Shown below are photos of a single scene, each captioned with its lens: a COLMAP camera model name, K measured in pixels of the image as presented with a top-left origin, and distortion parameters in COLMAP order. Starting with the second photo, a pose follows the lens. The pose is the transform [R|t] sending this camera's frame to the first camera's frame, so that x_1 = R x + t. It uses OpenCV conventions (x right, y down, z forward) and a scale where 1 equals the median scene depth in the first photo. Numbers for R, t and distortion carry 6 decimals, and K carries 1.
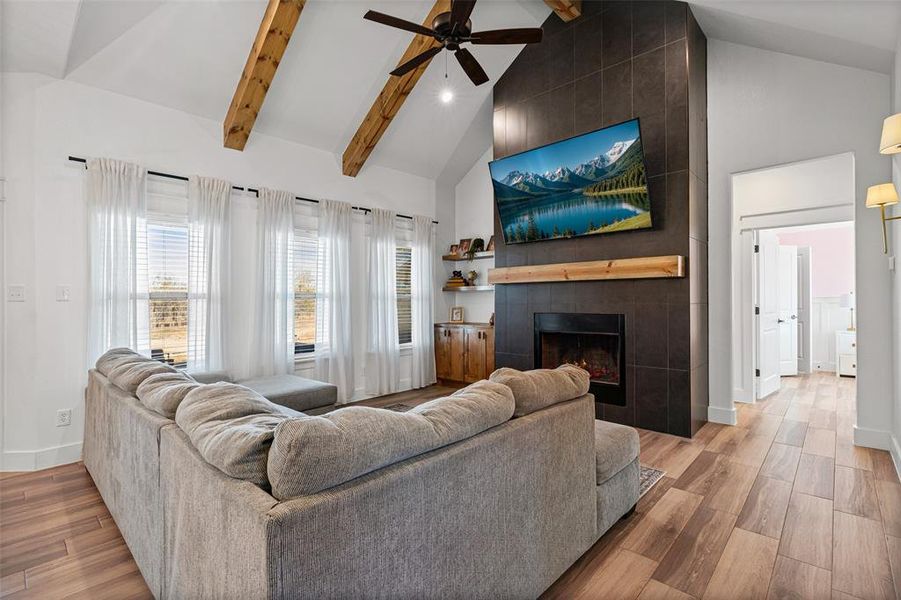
lens RADIAL K [[417.3, 0, 452.2], [0, 417.3, 298.4], [0, 0, 1]] dist [-0.013737, -0.000482]
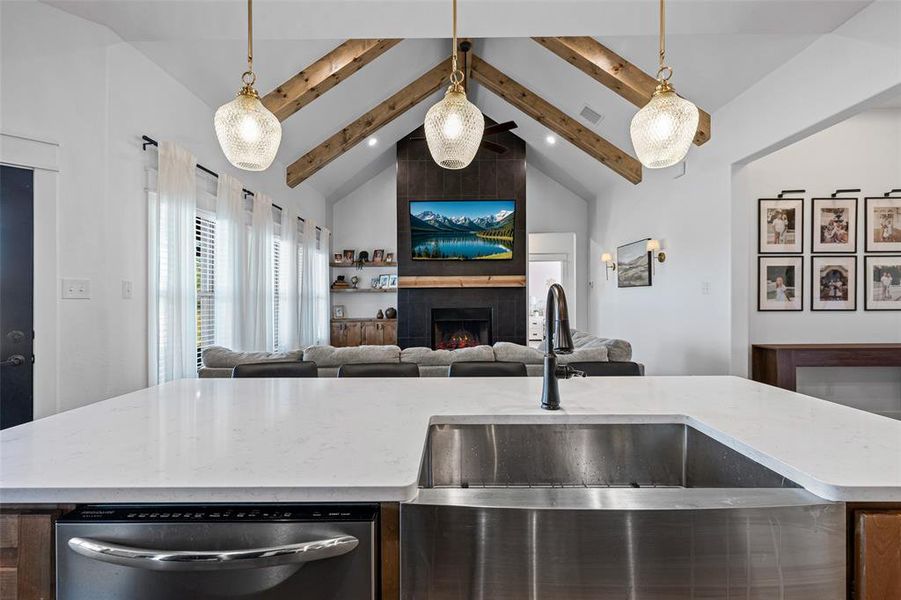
lens RADIAL K [[380.7, 0, 451.3], [0, 380.7, 306.8], [0, 0, 1]] dist [-0.002752, 0.001955]
pose [[0.731538, -0.014095, 0.681655, -0.713739], [-0.000727, 0.999770, 0.021454, 0.000673], [-0.681801, -0.016190, 0.731359, -0.036980]]
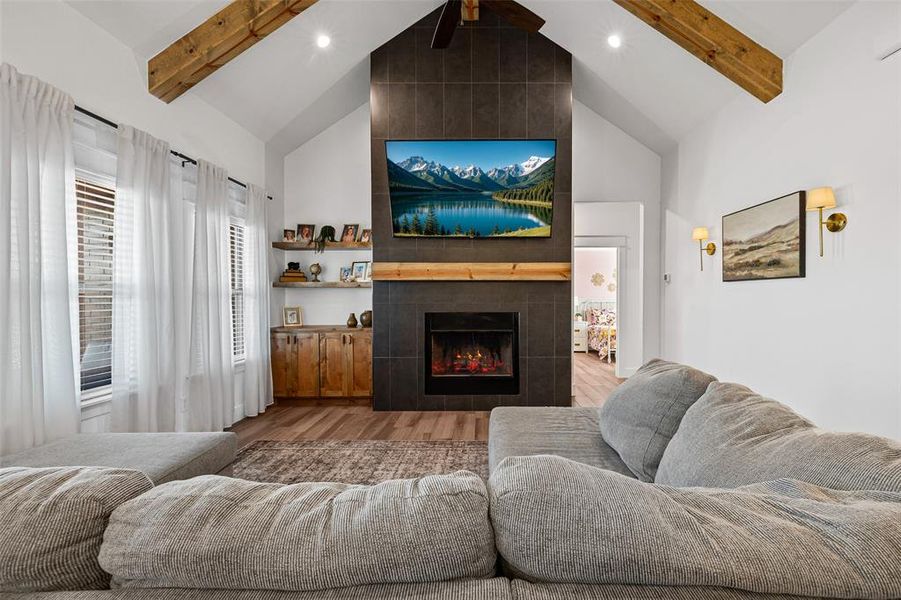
lens RADIAL K [[391.5, 0, 488.0], [0, 391.5, 306.6], [0, 0, 1]] dist [-0.008170, -0.001557]
pose [[0.724246, -0.009407, 0.689478, -0.335799], [-0.007953, 0.999726, 0.021994, 0.000531], [-0.689496, -0.021412, 0.723973, 0.267374]]
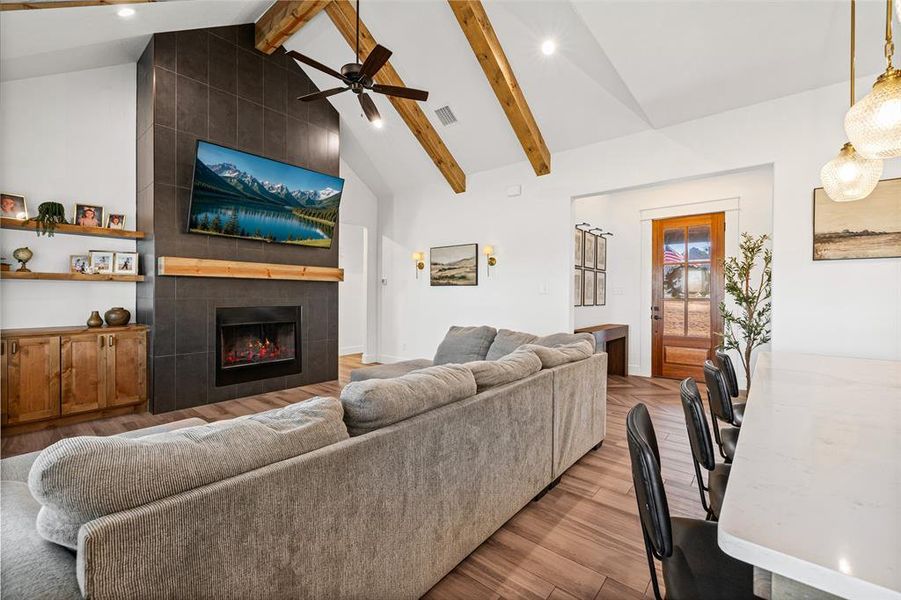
lens RADIAL K [[380.7, 0, 447.4], [0, 380.7, 298.8], [0, 0, 1]] dist [-0.002752, 0.001955]
pose [[-0.055216, -0.003036, 0.998470, -0.784690], [-0.010771, 0.999939, 0.002445, 0.005441], [-0.998416, -0.010619, -0.055245, 0.532244]]
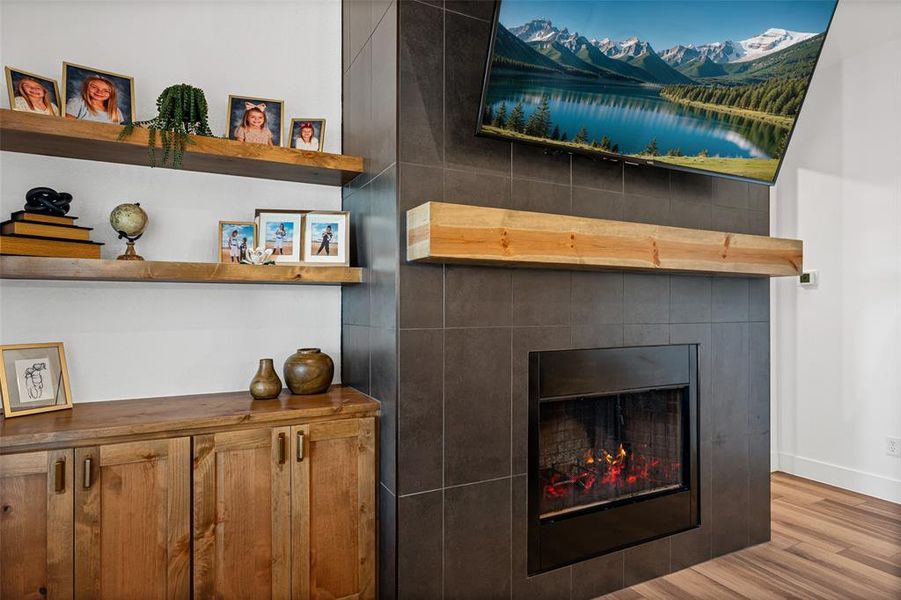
lens RADIAL K [[503.6, 0, 437.8], [0, 503.6, 306.1], [0, 0, 1]] dist [0.001795, -0.003527]
pose [[0.345066, 0.014331, 0.938469, -0.248049], [-0.005333, 0.999897, -0.013308, 0.001974], [-0.938563, -0.000412, 0.345107, 0.983794]]
